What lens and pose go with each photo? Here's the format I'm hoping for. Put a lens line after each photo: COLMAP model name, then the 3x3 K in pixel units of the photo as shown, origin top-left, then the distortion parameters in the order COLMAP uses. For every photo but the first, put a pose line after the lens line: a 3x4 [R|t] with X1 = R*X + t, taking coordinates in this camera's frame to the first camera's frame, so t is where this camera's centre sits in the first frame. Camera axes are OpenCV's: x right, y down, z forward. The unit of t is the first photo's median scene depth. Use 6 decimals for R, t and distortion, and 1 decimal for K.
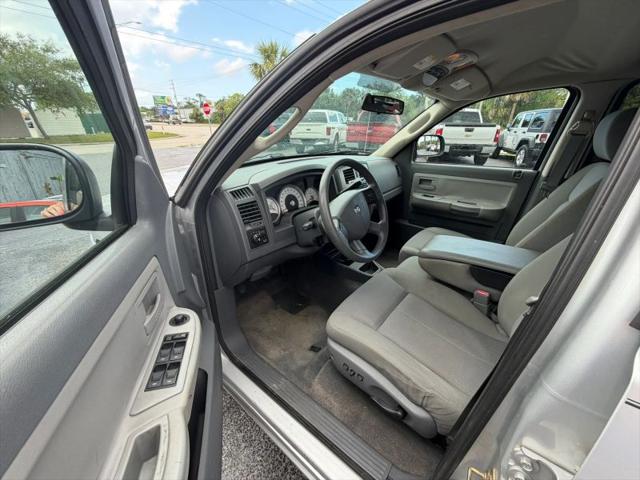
lens RADIAL K [[255.3, 0, 319.0], [0, 255.3, 242.8], [0, 0, 1]] dist [-0.000233, 0.000104]
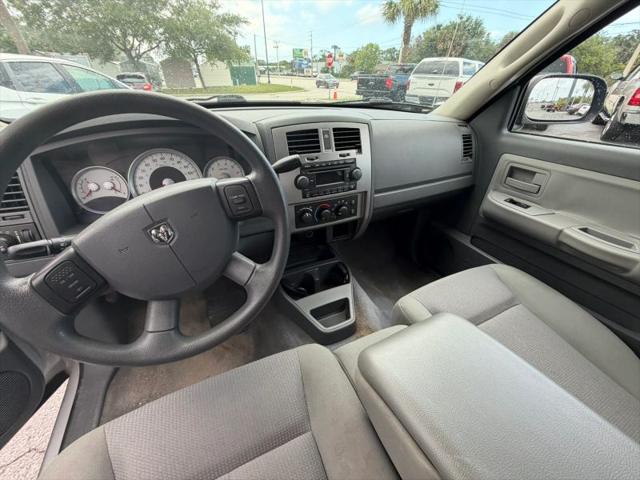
lens RADIAL K [[255.3, 0, 319.0], [0, 255.3, 242.8], [0, 0, 1]] dist [-0.000233, 0.000104]
pose [[0.906023, 0.239352, -0.349047, 0.289469], [-0.190760, 0.967146, 0.168043, -0.127548], [0.377800, -0.085666, 0.921916, 0.409160]]
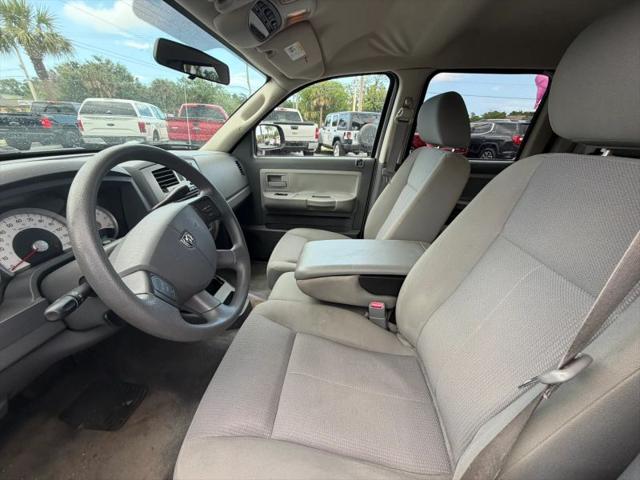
lens RADIAL K [[258.2, 0, 320.0], [0, 258.2, 240.0], [0, 0, 1]] dist [-0.000794, -0.000219]
pose [[0.829970, -0.209585, 0.516937, 0.055869], [0.214353, 0.975408, 0.051310, -0.052820], [-0.514978, 0.068221, 0.854484, 0.211516]]
